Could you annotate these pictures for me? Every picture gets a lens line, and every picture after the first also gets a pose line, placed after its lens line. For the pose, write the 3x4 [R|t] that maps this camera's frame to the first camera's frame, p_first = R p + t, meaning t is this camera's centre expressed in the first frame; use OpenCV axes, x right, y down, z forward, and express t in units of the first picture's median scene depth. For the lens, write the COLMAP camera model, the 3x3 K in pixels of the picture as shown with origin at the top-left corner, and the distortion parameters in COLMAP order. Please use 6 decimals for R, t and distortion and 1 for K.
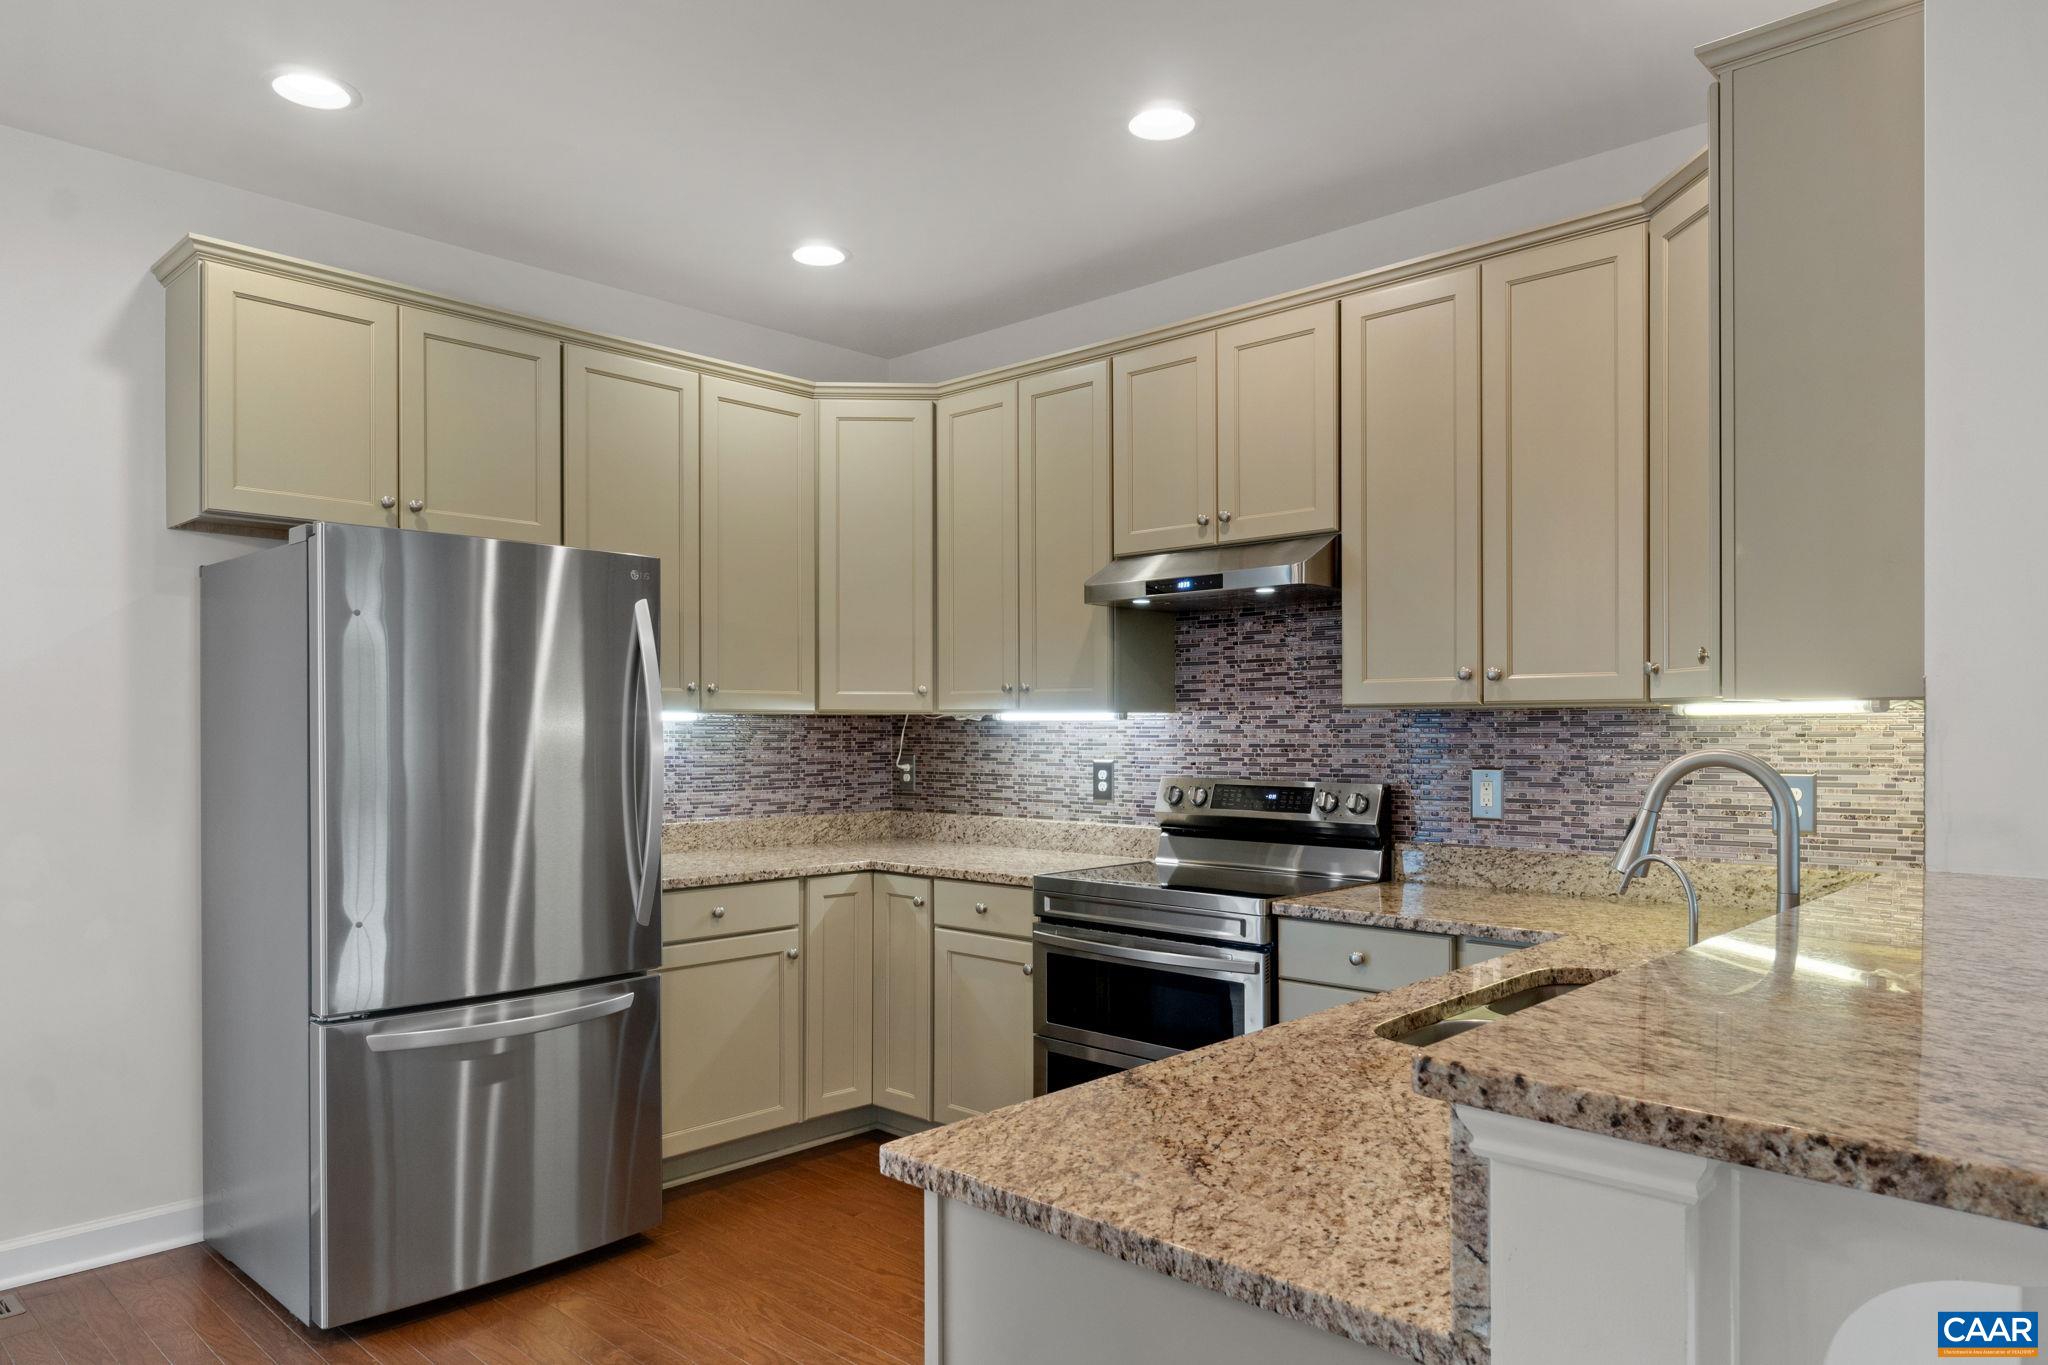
lens RADIAL K [[1265.8, 0, 1025.5], [0, 1265.8, 735.9], [0, 0, 1]] dist [-0.025492, -0.001154]
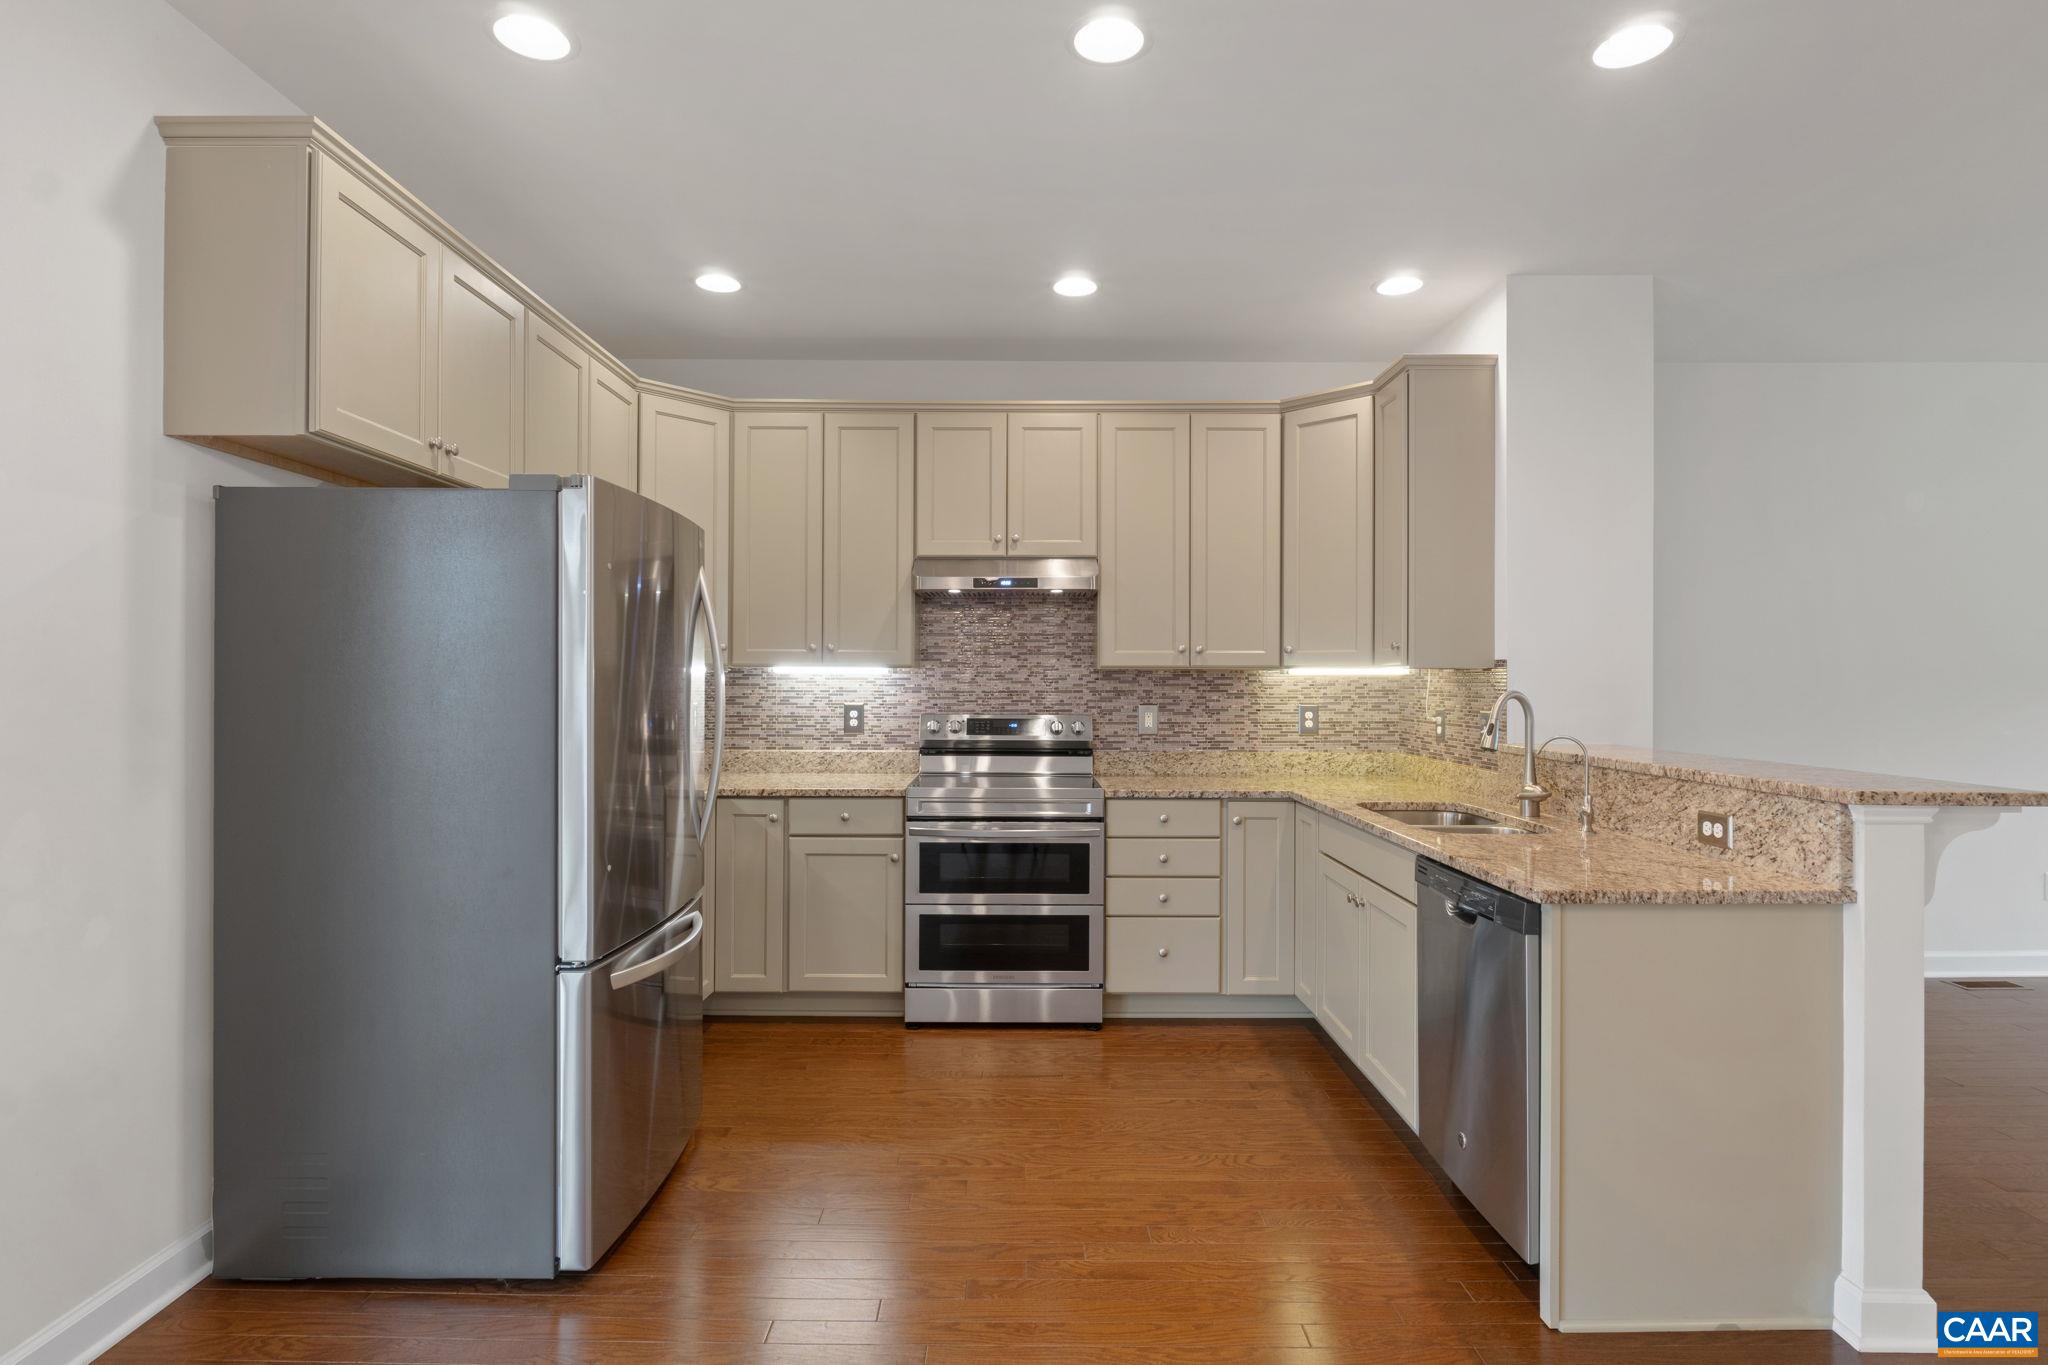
lens RADIAL K [[979.0, 0, 995.2], [0, 979.0, 675.1], [0, 0, 1]] dist [-0.014646, 0.000471]
pose [[0.745195, 0.007987, 0.666798, -0.623329], [-0.000494, 0.999935, -0.011425, 0.001405], [-0.666846, 0.008185, 0.745150, 0.149491]]
